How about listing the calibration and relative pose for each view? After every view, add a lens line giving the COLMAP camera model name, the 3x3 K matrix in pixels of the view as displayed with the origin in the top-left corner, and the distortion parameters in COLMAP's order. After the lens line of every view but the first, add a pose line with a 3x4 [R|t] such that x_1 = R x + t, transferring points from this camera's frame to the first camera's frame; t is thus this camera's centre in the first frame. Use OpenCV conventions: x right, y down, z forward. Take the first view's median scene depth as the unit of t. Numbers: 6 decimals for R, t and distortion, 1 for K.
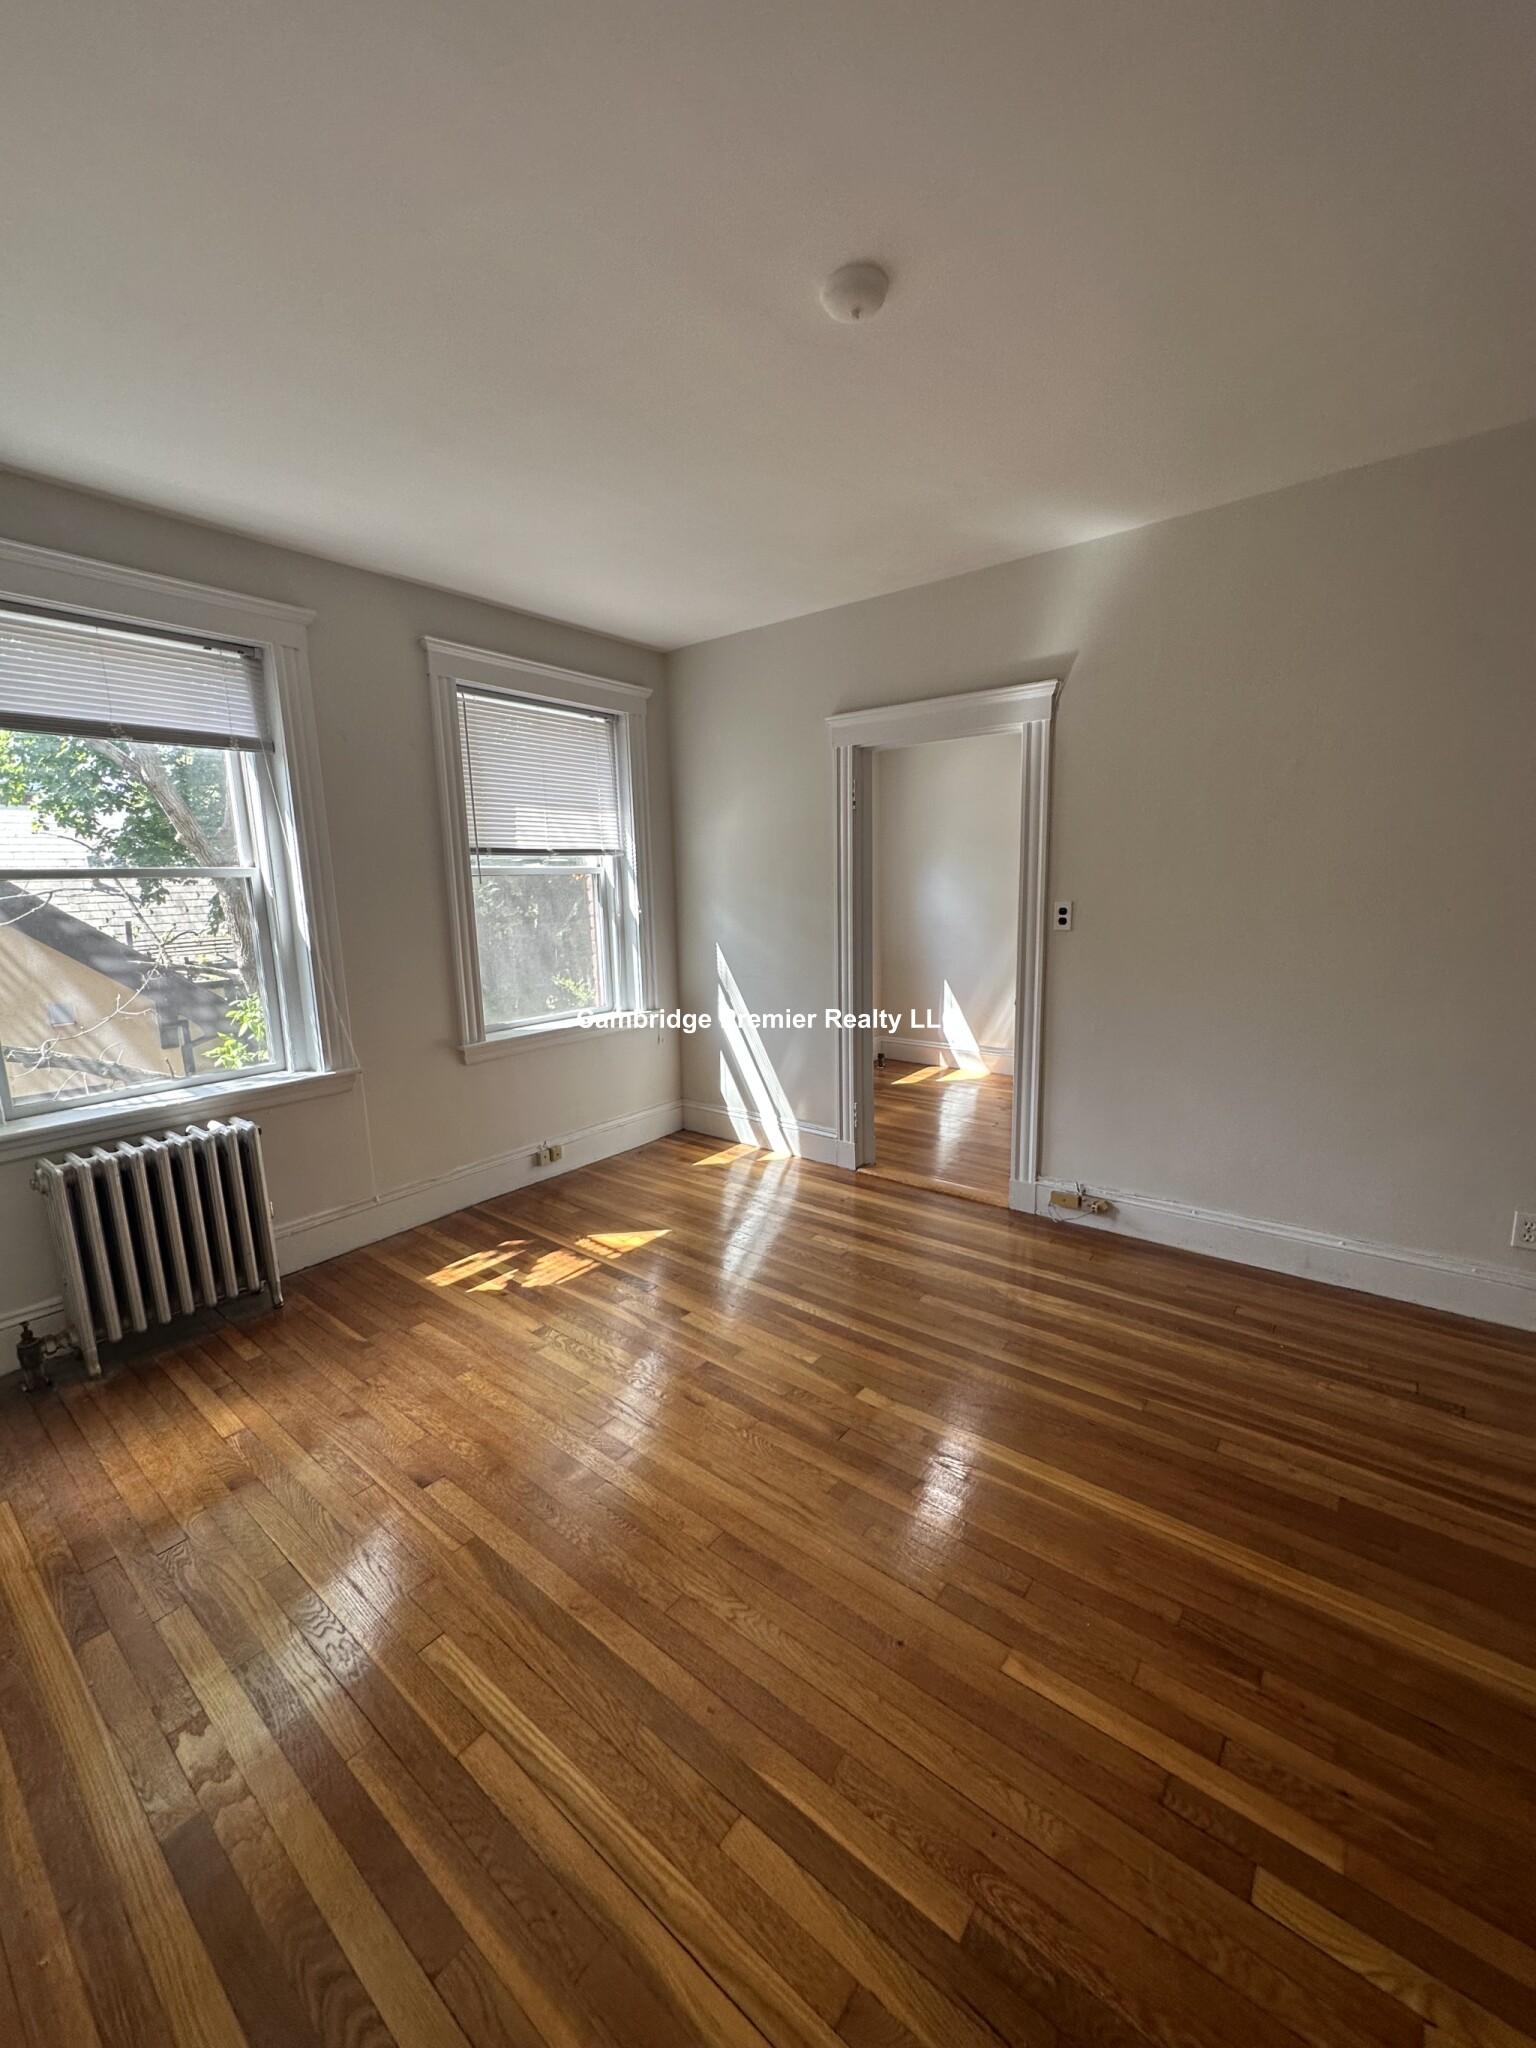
lens RADIAL K [[814.1, 0, 769.6], [0, 814.1, 1024.5], [0, 0, 1]] dist [-0.002434, 0.000647]
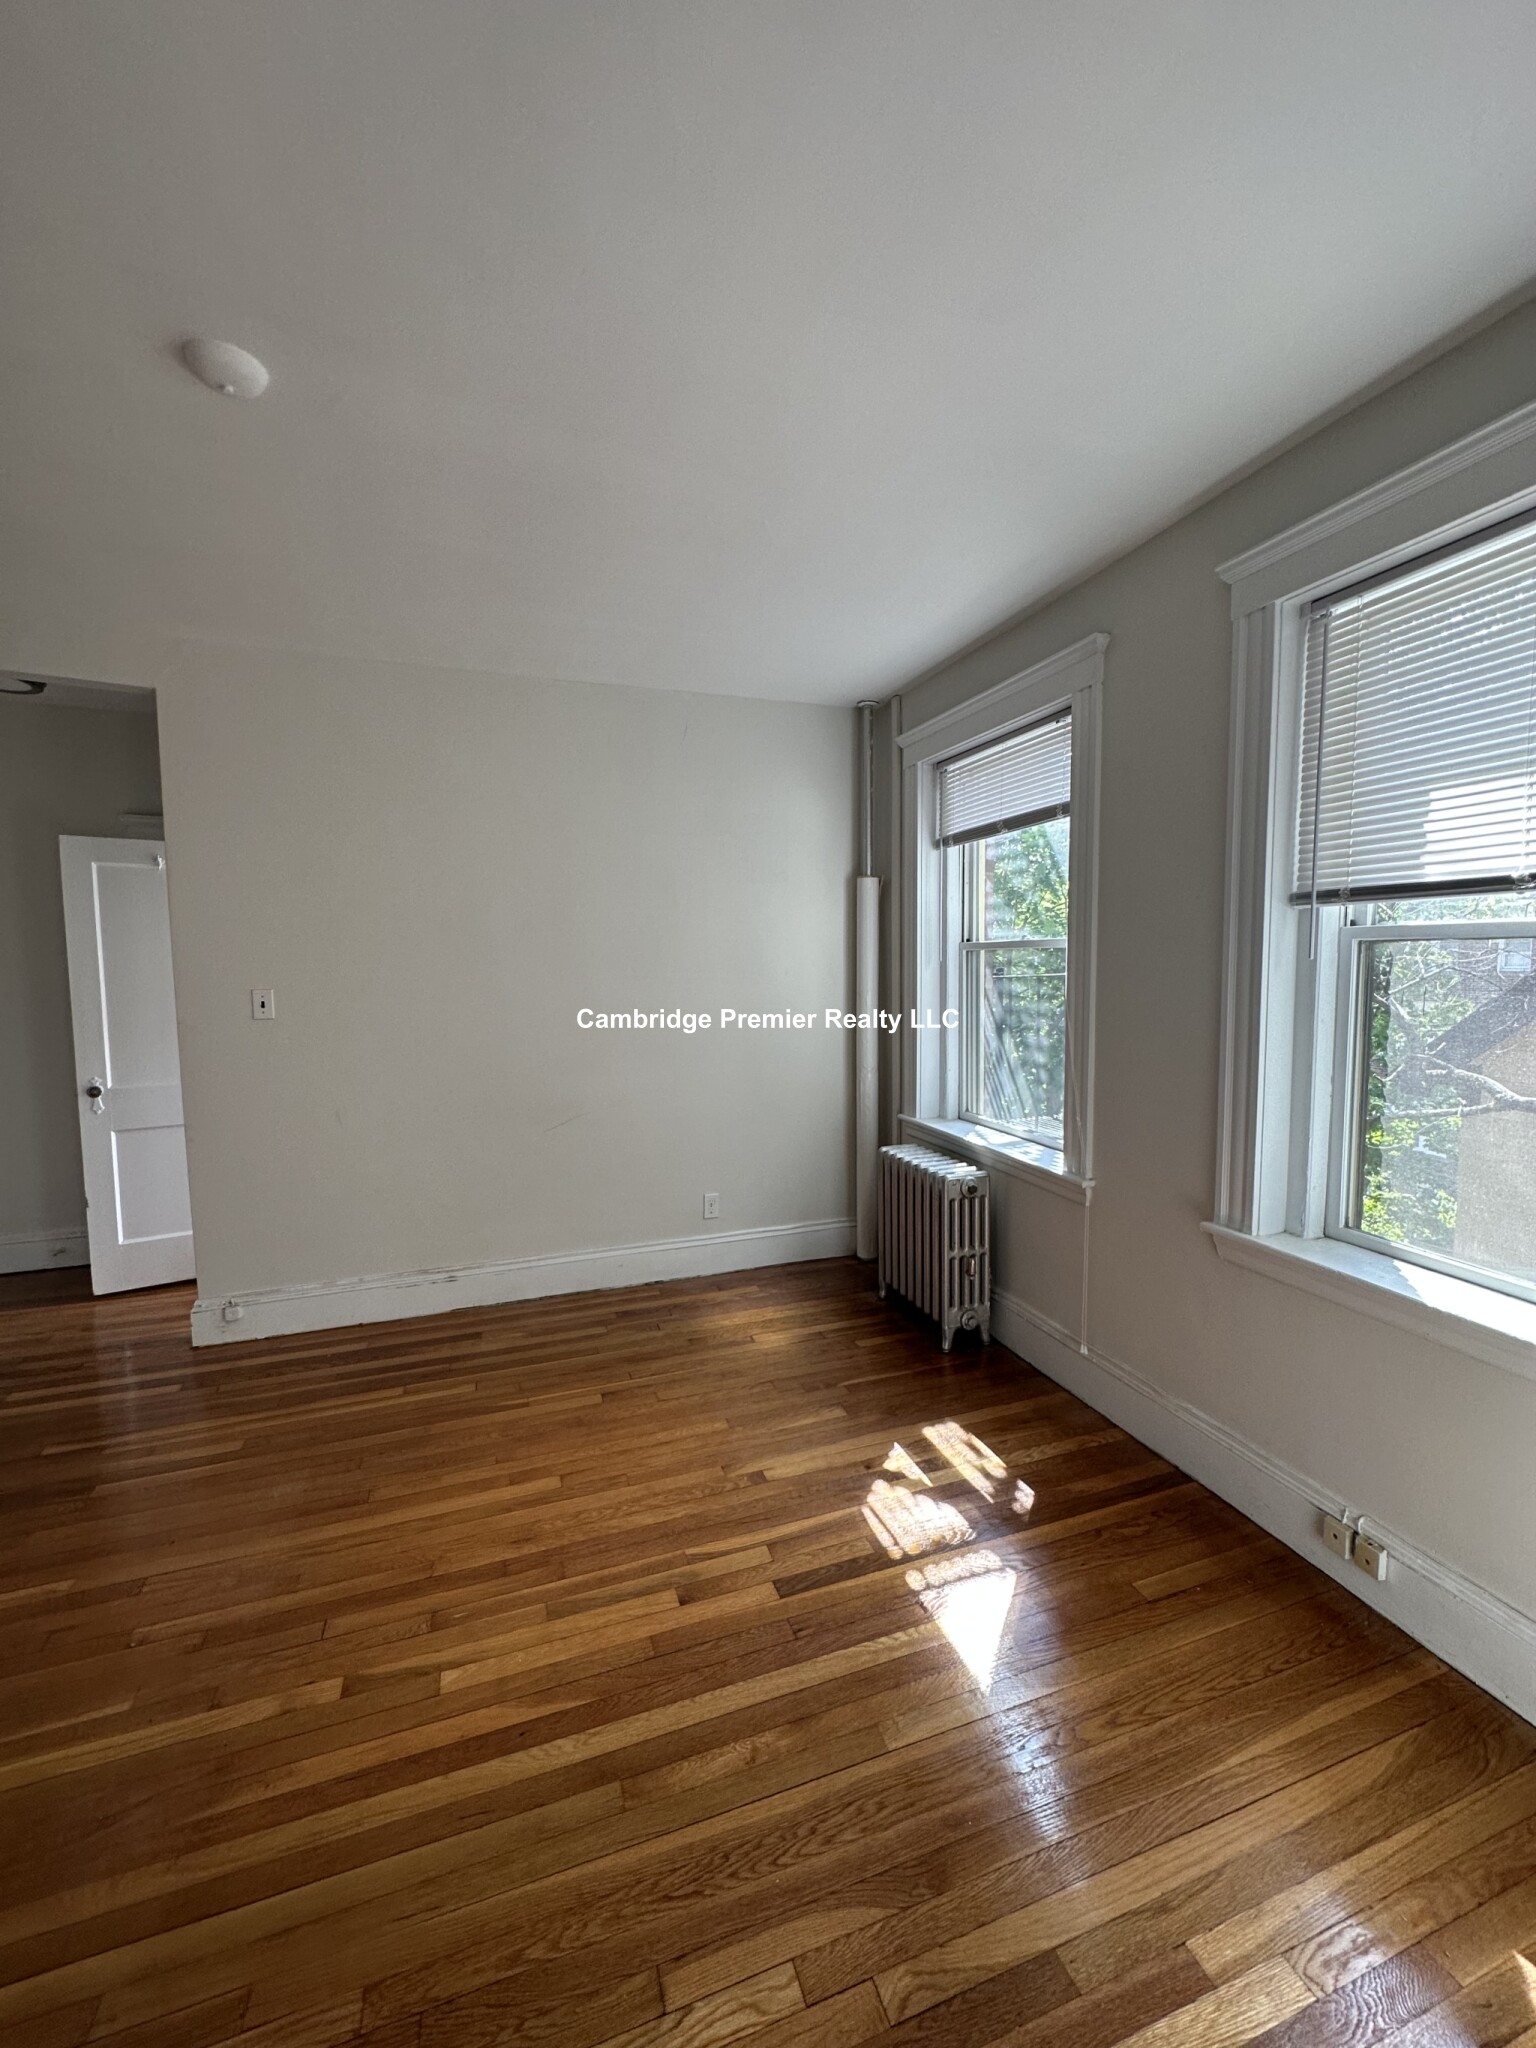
lens RADIAL K [[814.1, 0, 769.6], [0, 814.1, 1024.5], [0, 0, 1]] dist [-0.002434, 0.000647]
pose [[-0.533037, 0.094421, -0.840807, 0.355710], [-0.127154, 0.973528, 0.189935, -0.231554], [0.836483, 0.208154, -0.506920, 1.217243]]
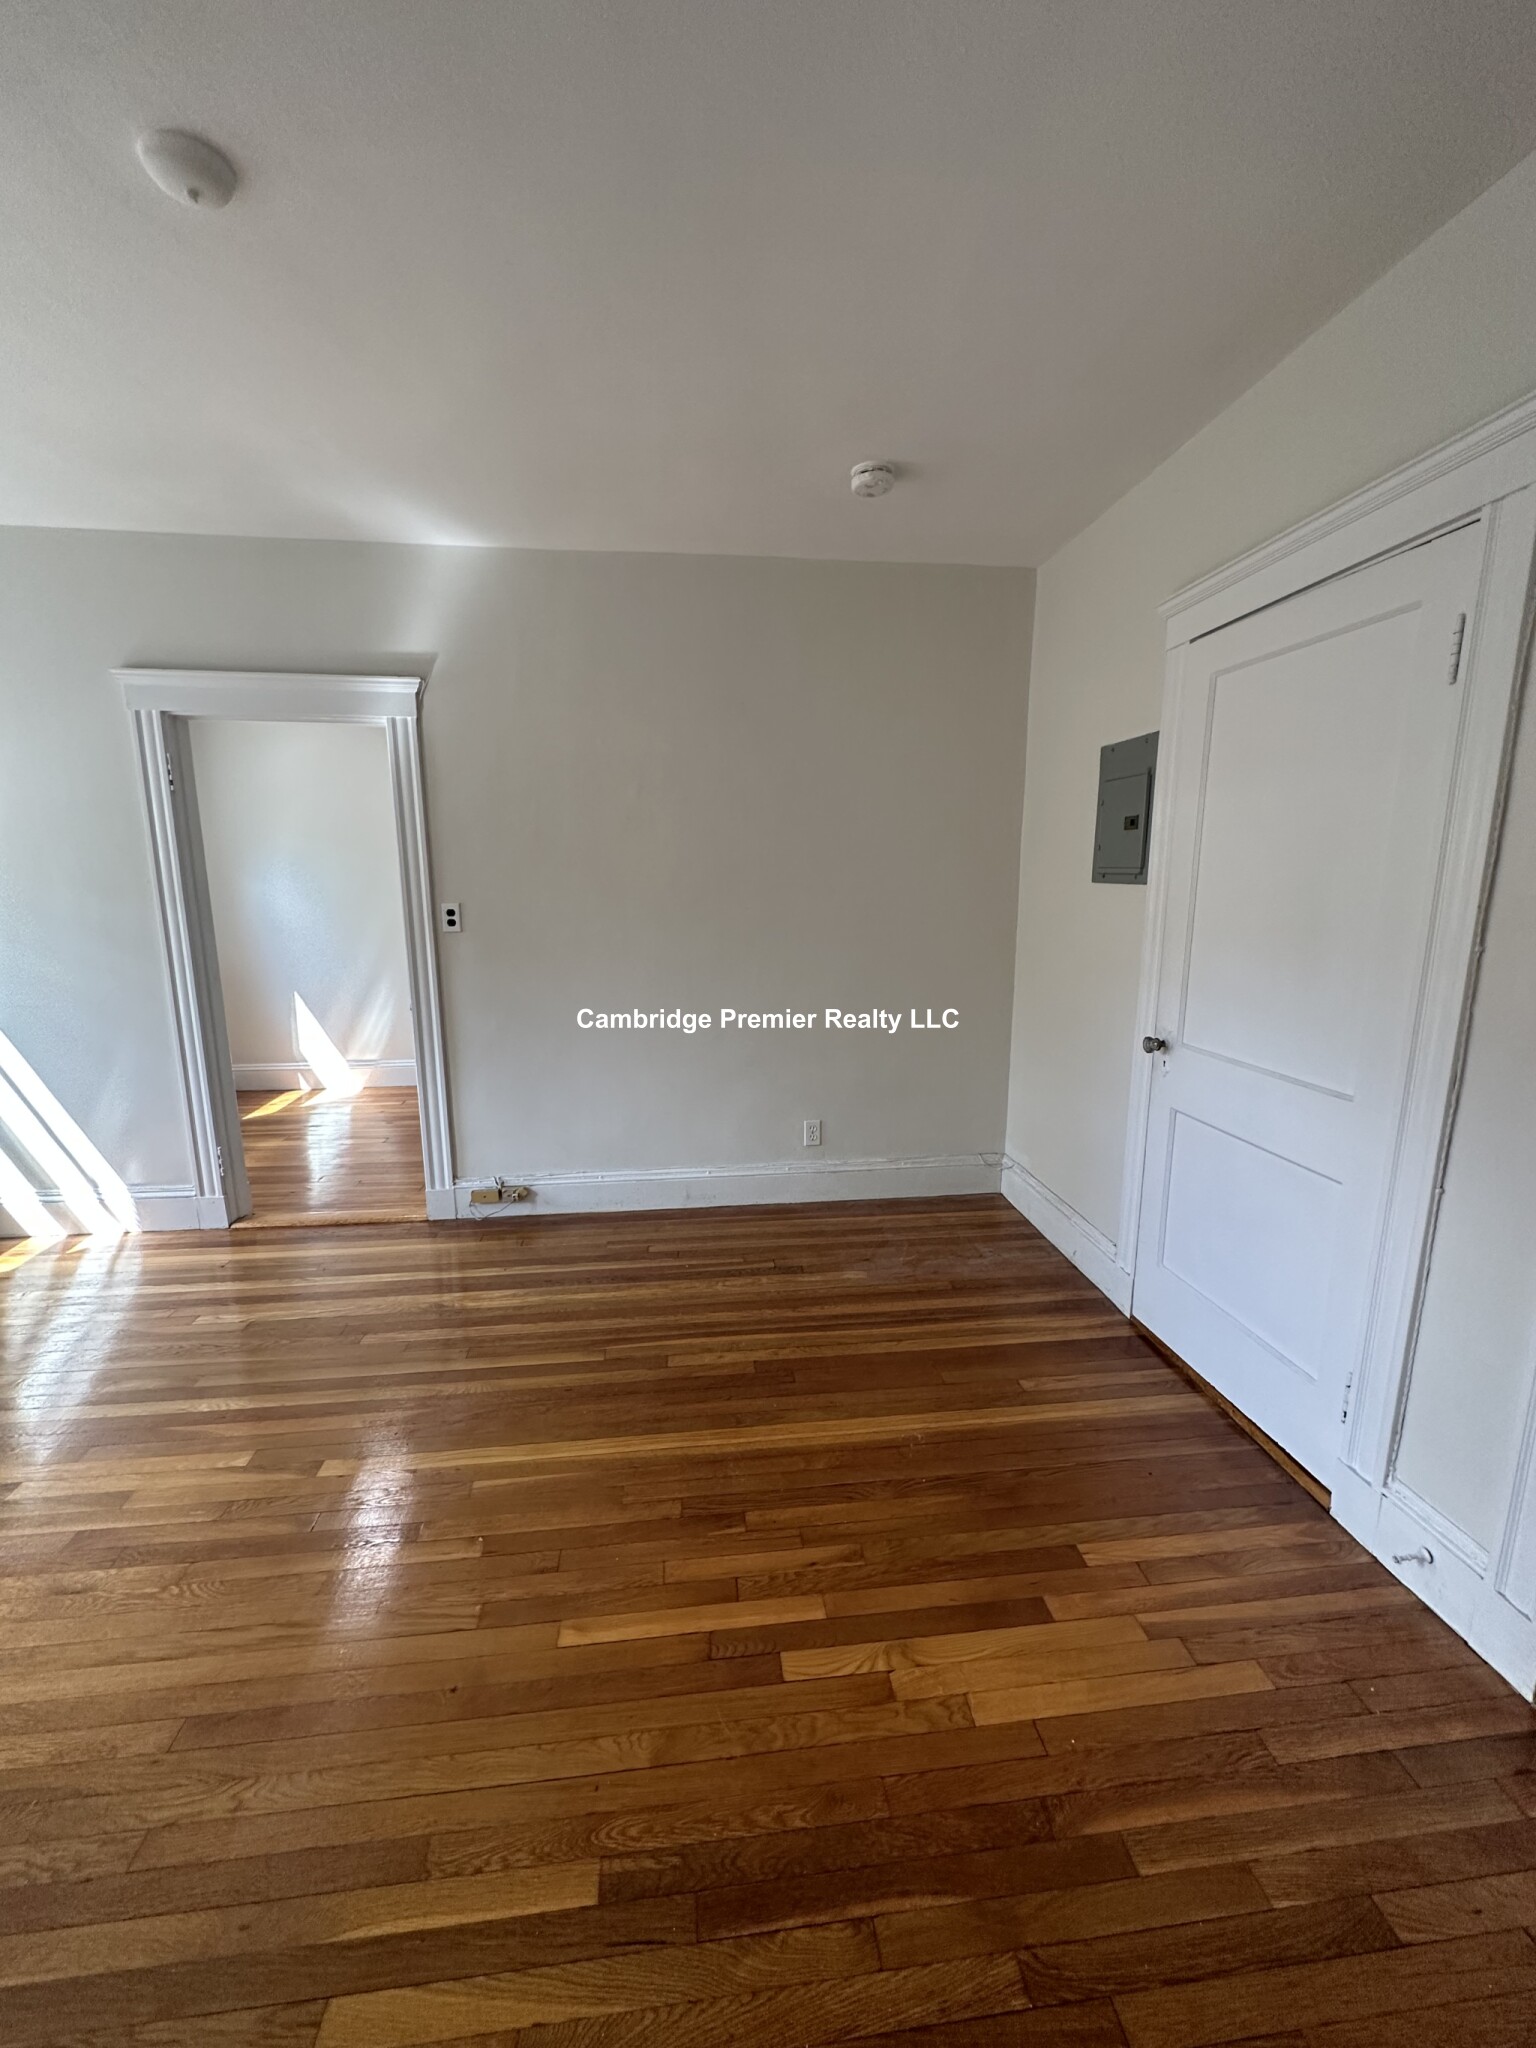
lens RADIAL K [[812.9, 0, 768.0], [0, 812.9, 1024.0], [0, 0, 1]] dist [-0.001311, 0.000309]
pose [[0.708689, -0.106191, 0.697483, -0.082145], [0.107940, 0.993289, 0.041553, -0.002771], [-0.697215, 0.045838, 0.715395, 0.020038]]
